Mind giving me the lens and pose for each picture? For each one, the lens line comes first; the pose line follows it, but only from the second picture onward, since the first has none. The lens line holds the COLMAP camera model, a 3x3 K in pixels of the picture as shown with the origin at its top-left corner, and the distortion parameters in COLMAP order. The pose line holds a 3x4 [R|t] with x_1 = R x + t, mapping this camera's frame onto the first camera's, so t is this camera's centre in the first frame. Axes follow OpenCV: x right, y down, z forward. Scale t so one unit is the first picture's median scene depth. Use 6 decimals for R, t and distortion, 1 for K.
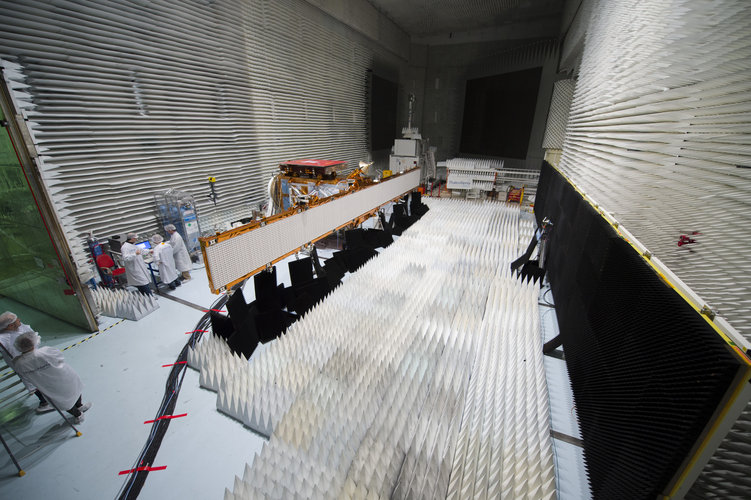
lens RADIAL K [[295.0, 0, 375.5], [0, 295.0, 250.0], [0, 0, 1]] dist [-0.014513, -0.000062]
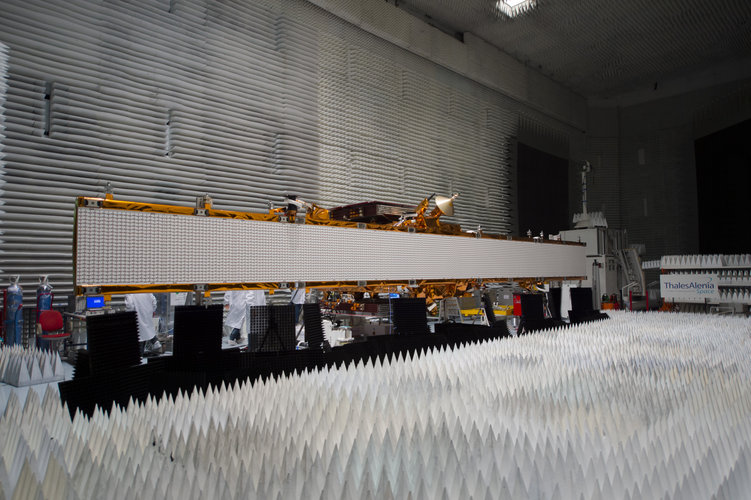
lens RADIAL K [[472.6, 0, 375.5], [0, 472.6, 250.0], [0, 0, 1]] dist [0.003649, 0.000009]
pose [[0.926543, -0.037705, -0.374295, 0.090347], [-0.123352, 0.909505, -0.396970, 0.094326], [0.355391, 0.413980, 0.838044, 0.101481]]
